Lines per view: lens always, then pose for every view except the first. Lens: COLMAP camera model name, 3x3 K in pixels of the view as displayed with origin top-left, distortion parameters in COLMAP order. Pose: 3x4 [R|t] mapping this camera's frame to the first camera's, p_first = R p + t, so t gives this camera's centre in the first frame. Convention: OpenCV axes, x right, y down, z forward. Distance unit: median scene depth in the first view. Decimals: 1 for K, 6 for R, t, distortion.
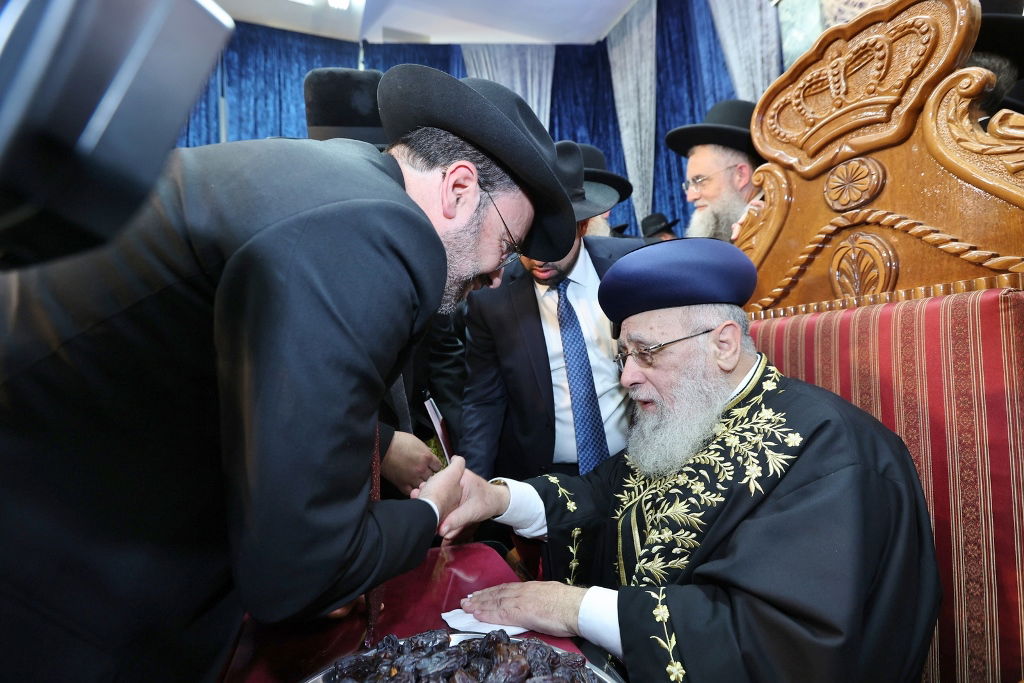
lens RADIAL K [[511.3, 0, 508.6], [0, 511.3, 295.8], [0, 0, 1]] dist [0.000884, 0.000404]
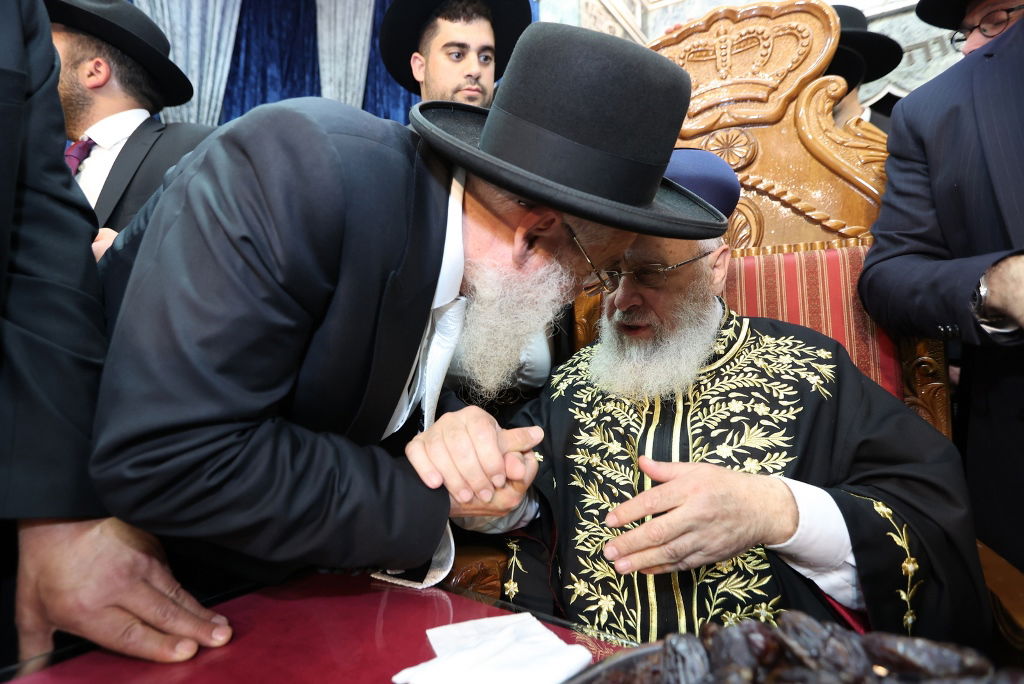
lens RADIAL K [[496.4, 0, 485.3], [0, 496.4, 330.1], [0, 0, 1]] dist [-0.036376, 0.013493]
pose [[0.759004, 0.071678, 0.647128, -0.093891], [-0.117765, 0.992642, 0.028176, 0.048779], [-0.640347, -0.097595, 0.761860, 0.123168]]
